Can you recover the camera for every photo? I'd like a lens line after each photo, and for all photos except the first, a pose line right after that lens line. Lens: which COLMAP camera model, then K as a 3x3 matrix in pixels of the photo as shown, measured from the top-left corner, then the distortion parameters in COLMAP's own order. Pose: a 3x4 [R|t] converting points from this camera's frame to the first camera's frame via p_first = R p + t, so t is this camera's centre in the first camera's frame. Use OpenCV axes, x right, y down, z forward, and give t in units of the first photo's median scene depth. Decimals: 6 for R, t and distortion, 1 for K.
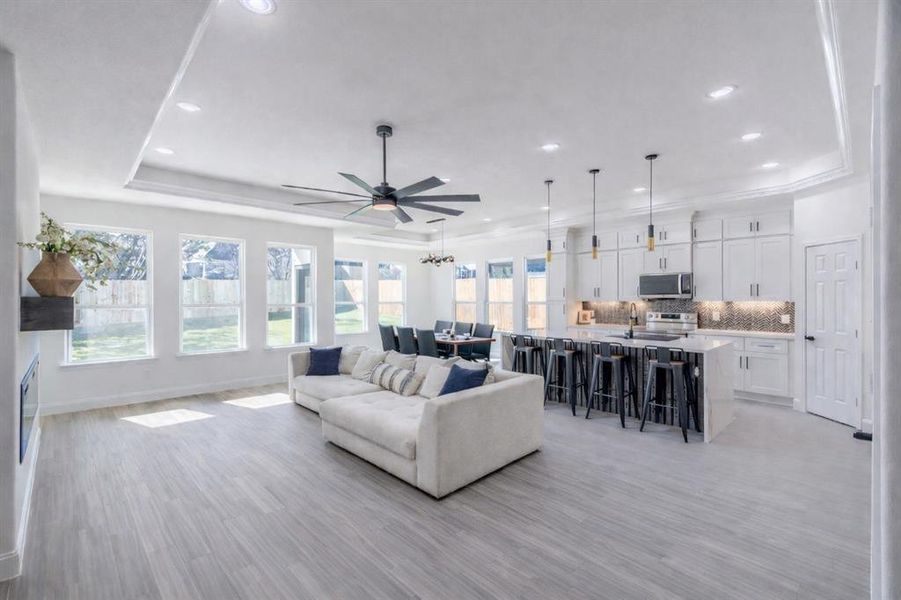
lens RADIAL K [[401.2, 0, 437.9], [0, 401.2, 297.2], [0, 0, 1]] dist [0.015965, 0.000019]
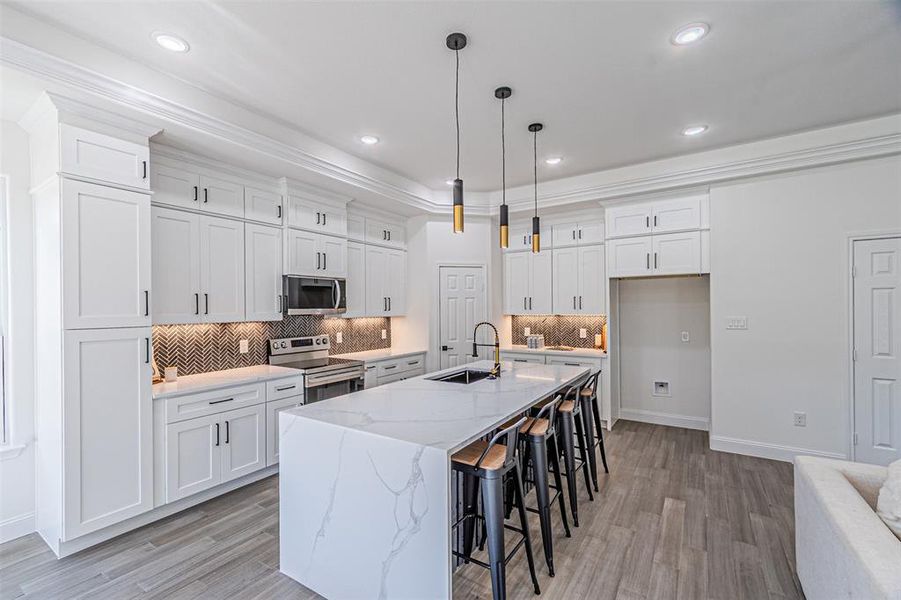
lens RADIAL K [[401.2, 0, 448.6], [0, 401.2, 305.7], [0, 0, 1]] dist [0.015965, 0.000019]
pose [[-0.251566, 0.008720, 0.967801, -0.125186], [0.006458, 0.999952, -0.007331, -0.006585], [-0.967819, 0.004406, -0.251611, 1.006018]]
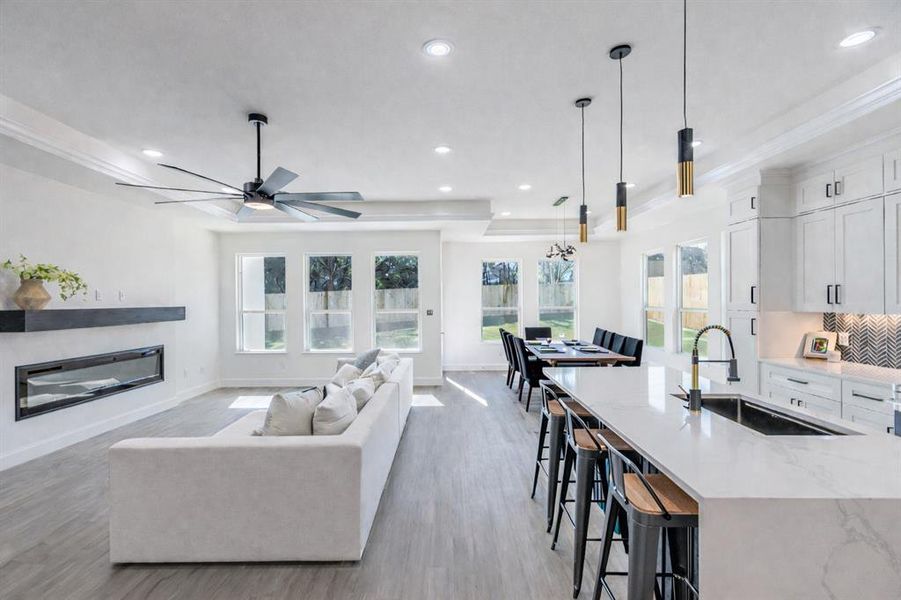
lens RADIAL K [[401.2, 0, 444.3], [0, 401.2, 300.5], [0, 0, 1]] dist [0.015965, 0.000019]
pose [[0.717993, -0.000441, -0.696051, 0.474224], [0.006516, 0.999960, 0.006087, -0.012851], [0.696020, -0.008905, 0.717967, 0.408896]]
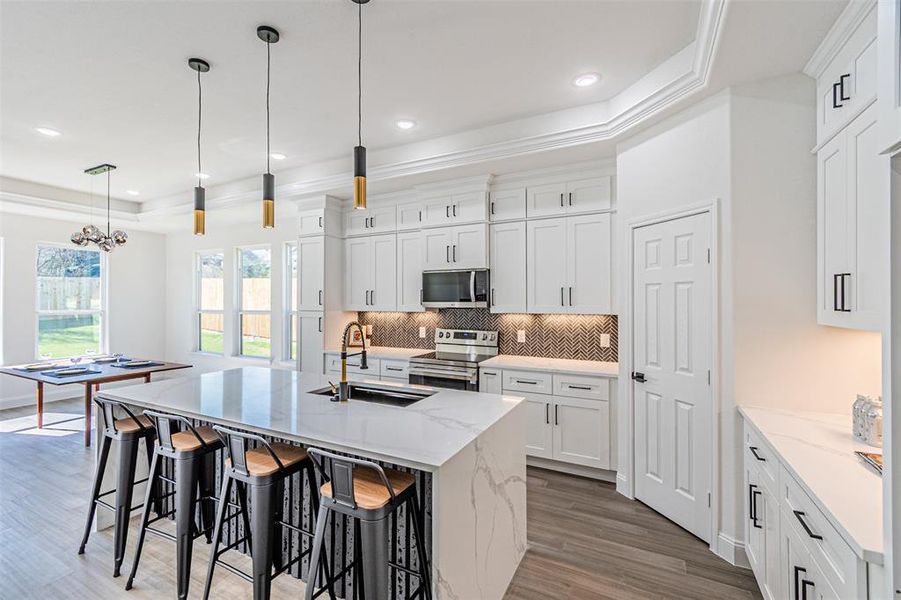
lens RADIAL K [[401.2, 0, 440.8], [0, 401.2, 295.8], [0, 0, 1]] dist [0.015965, 0.000019]
pose [[0.946728, 0.006095, 0.321976, 0.350625], [-0.002350, 0.999925, -0.012020, -0.010128], [-0.322025, 0.010623, 0.946672, 0.417609]]
